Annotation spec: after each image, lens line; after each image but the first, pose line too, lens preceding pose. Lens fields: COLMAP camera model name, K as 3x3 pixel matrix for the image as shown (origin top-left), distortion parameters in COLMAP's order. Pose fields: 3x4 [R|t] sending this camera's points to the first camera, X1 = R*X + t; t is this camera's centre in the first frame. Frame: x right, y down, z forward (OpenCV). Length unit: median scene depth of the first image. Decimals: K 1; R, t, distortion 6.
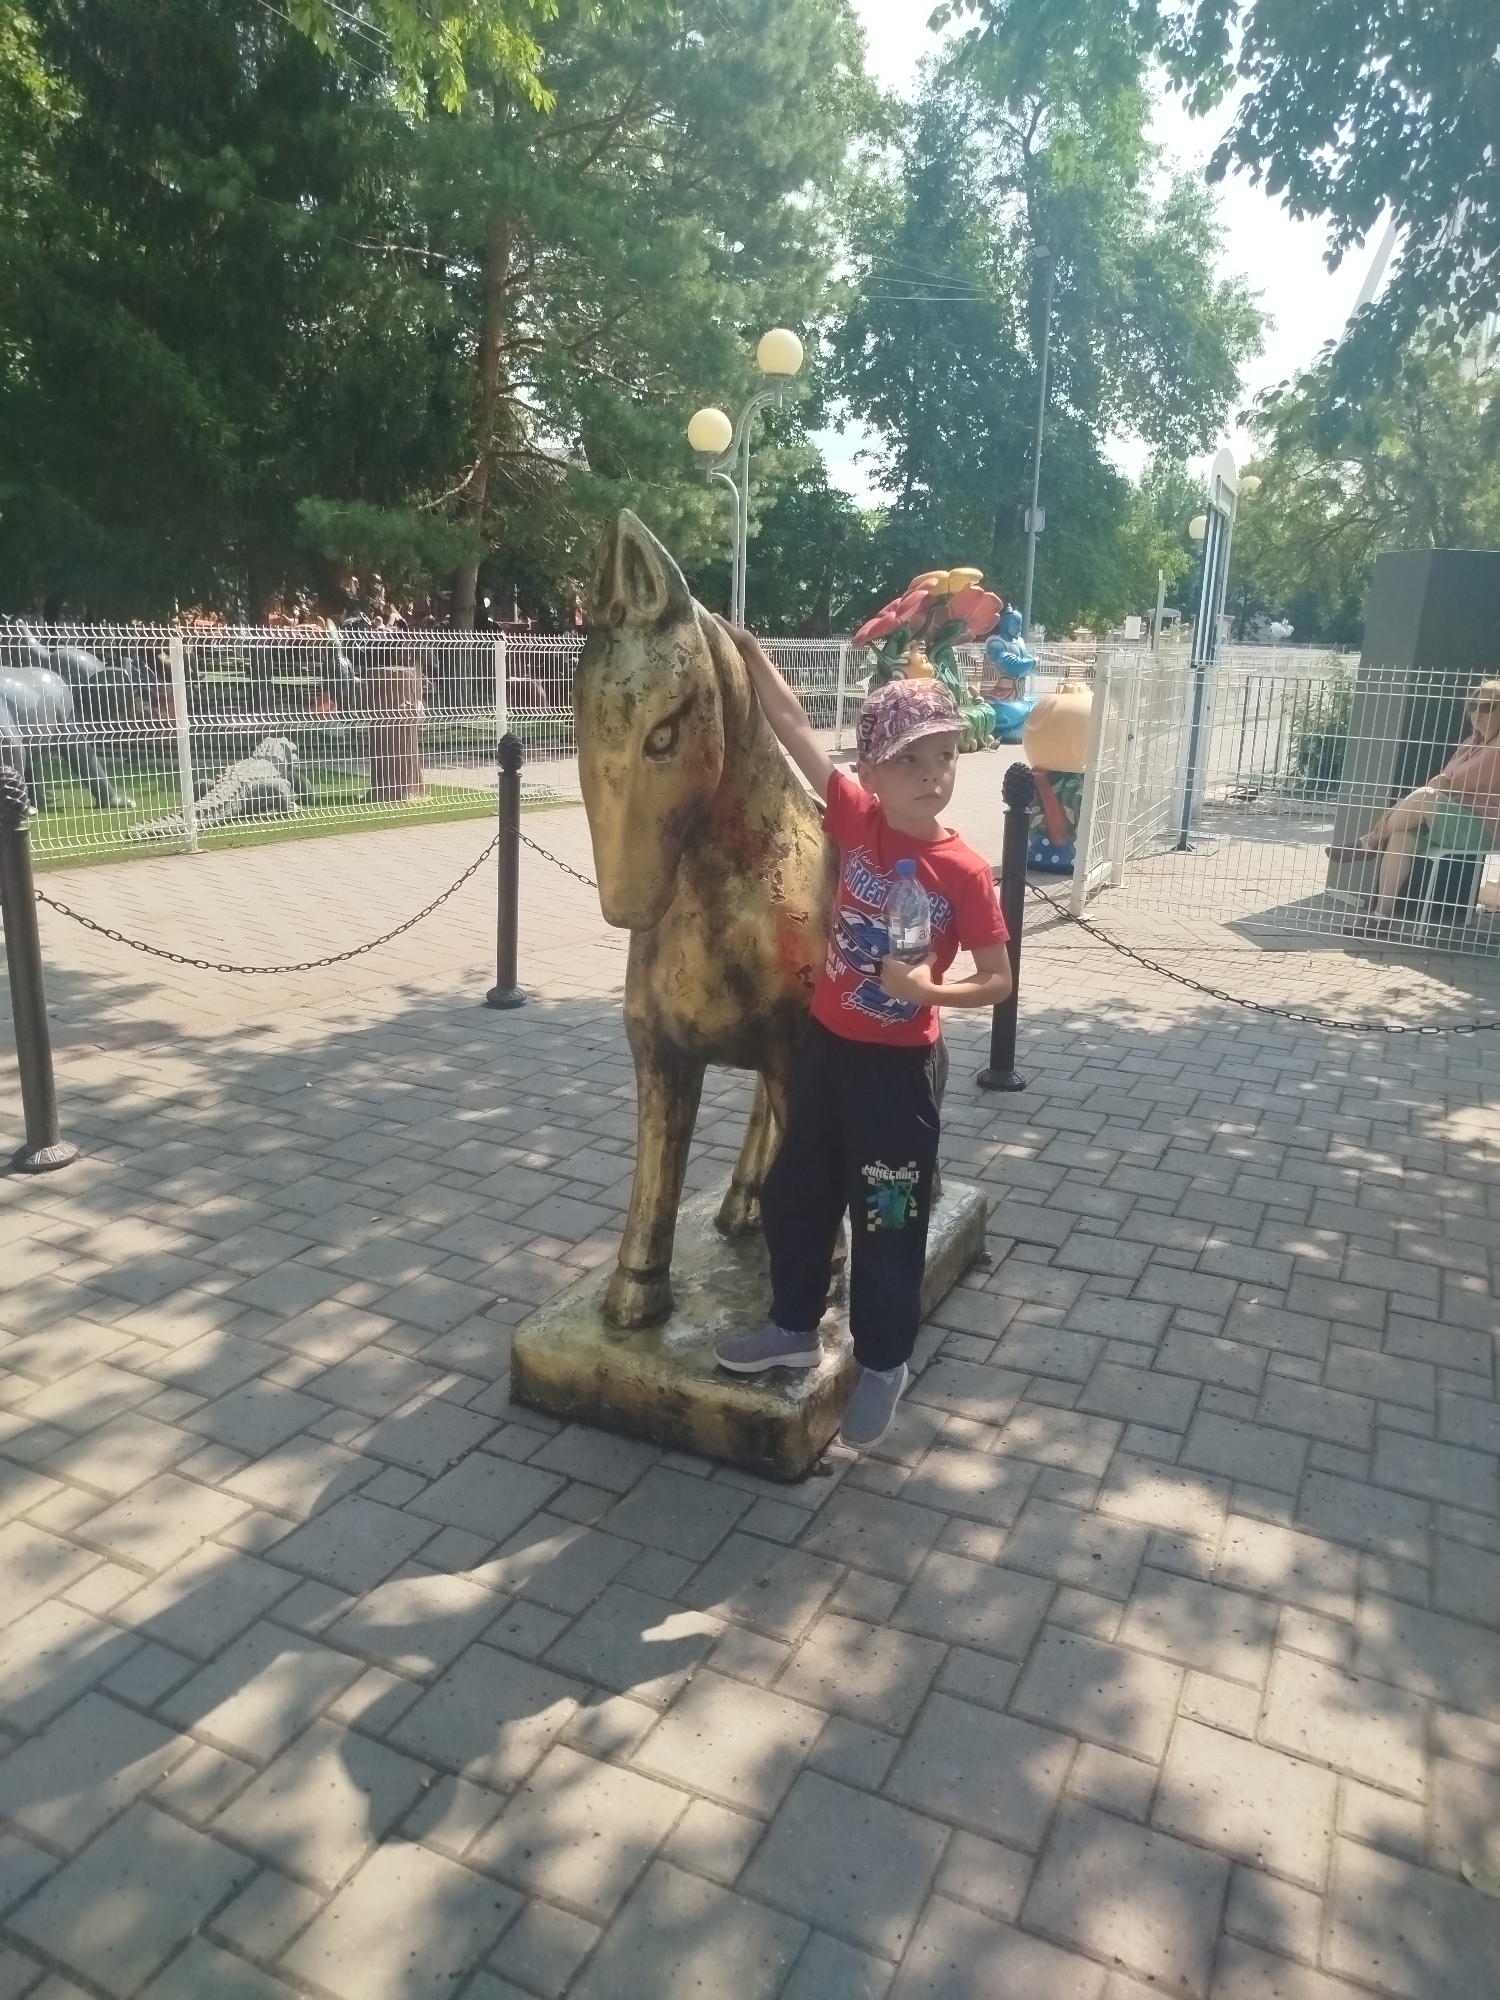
lens RADIAL K [[1409.7, 0, 751.4], [0, 1409.7, 1000.6], [0, 0, 1]] dist [0.003042, 0.008236]
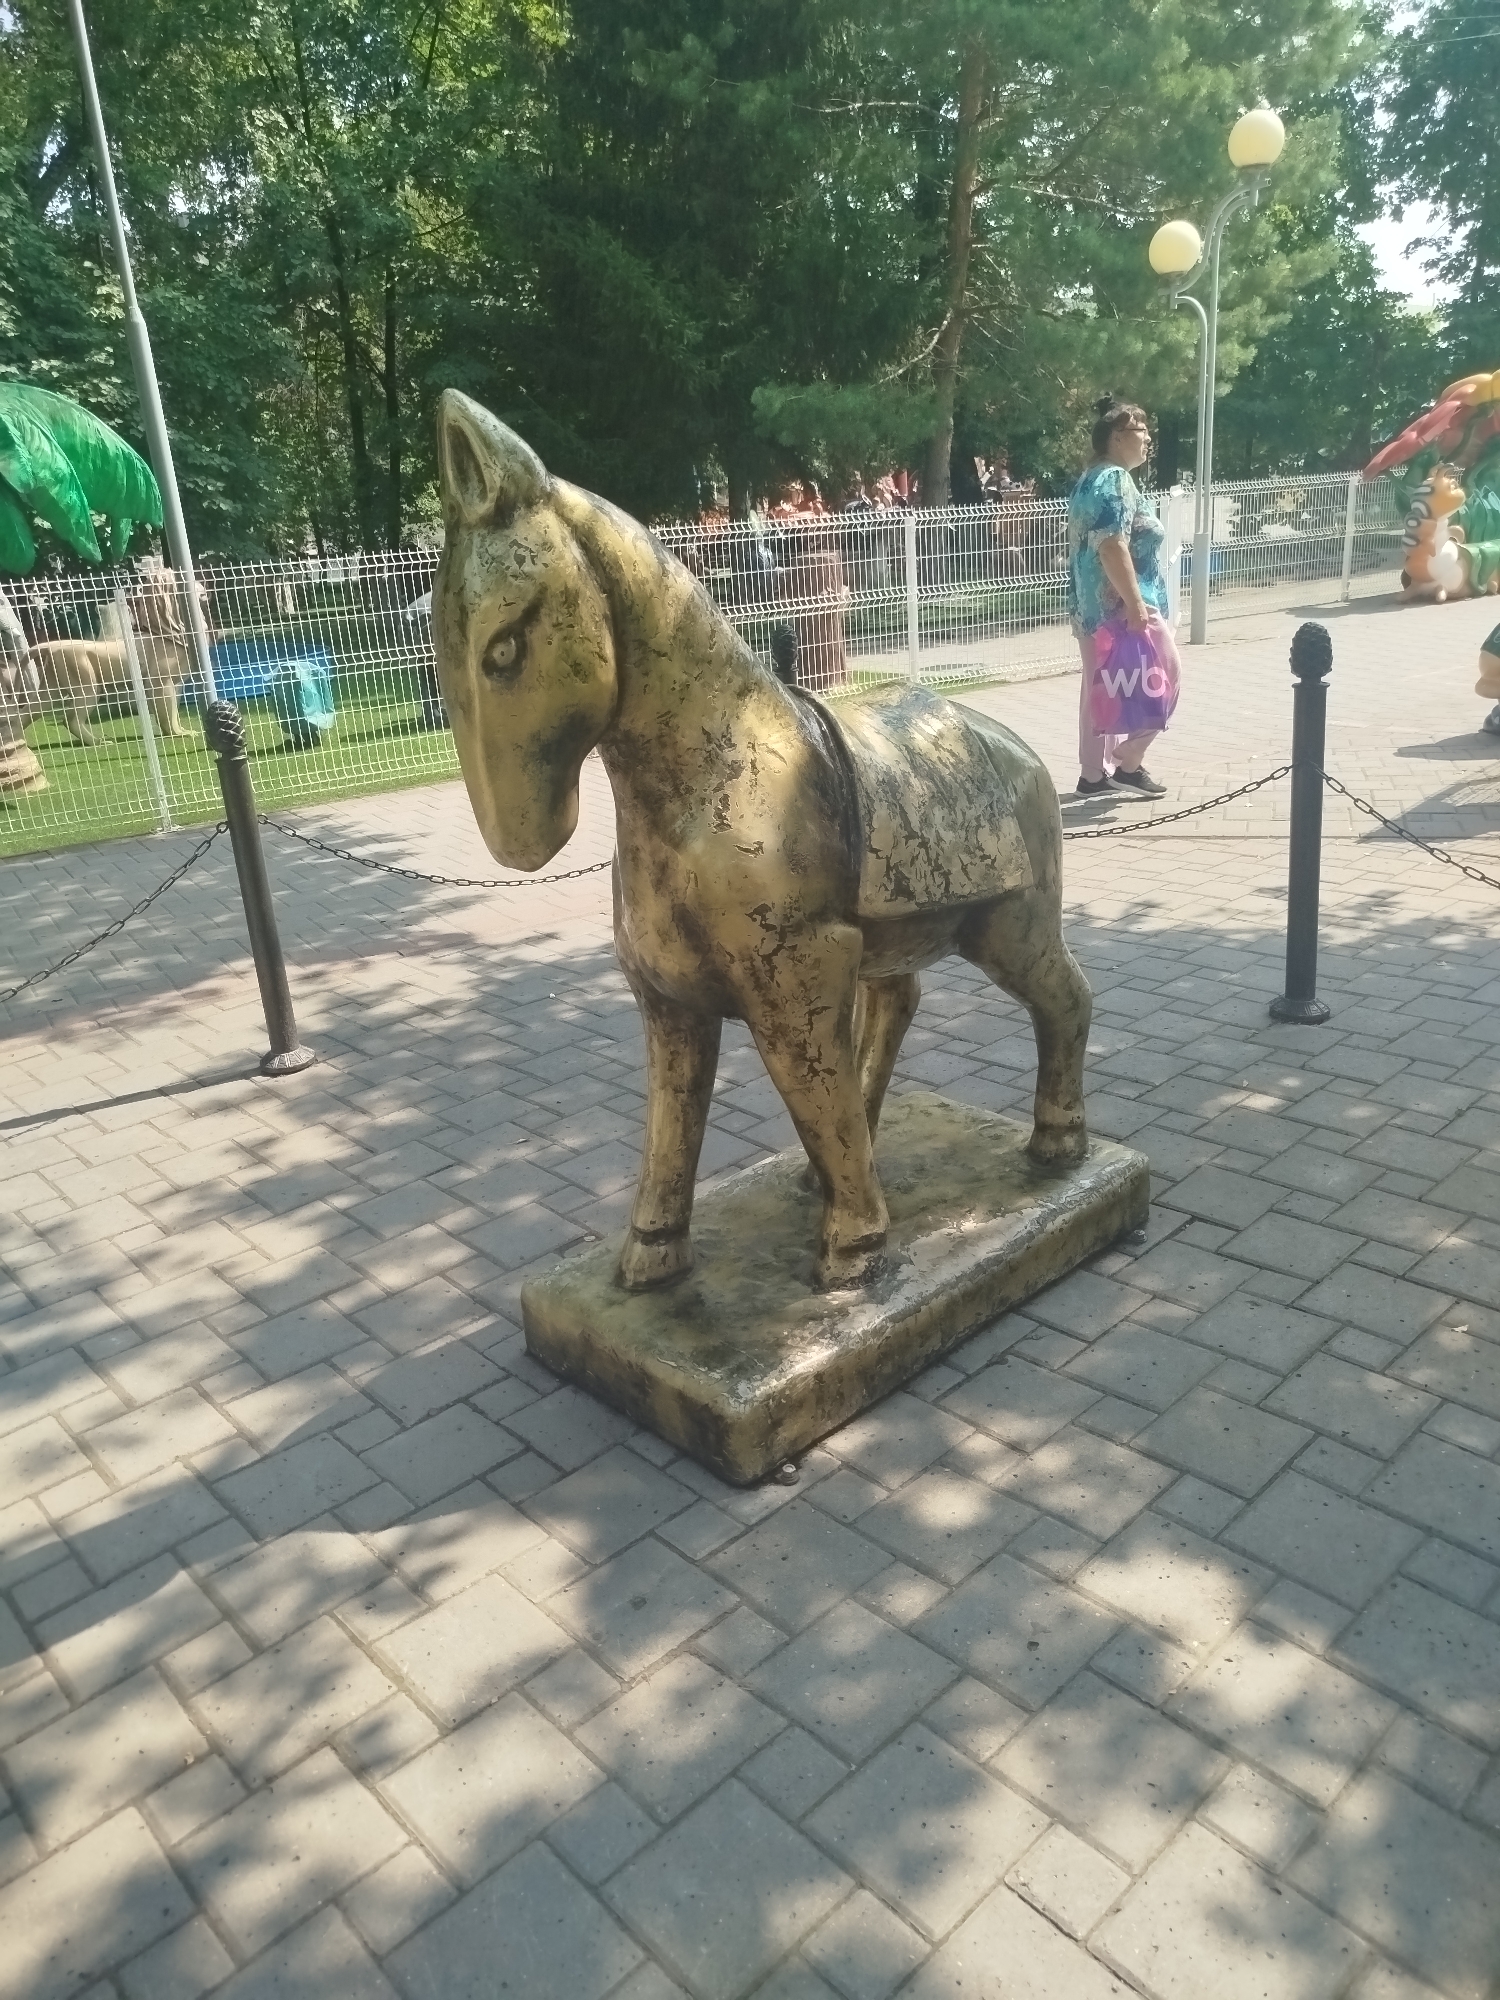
lens RADIAL K [[1409.7, 0, 750.6], [0, 1409.7, 1001.0], [0, 0, 1]] dist [0.003042, 0.008236]
pose [[0.927526, 0.028381, -0.372680, 0.287385], [0.003646, 0.996378, 0.084952, -0.031895], [0.373741, -0.080154, 0.924063, 0.164201]]
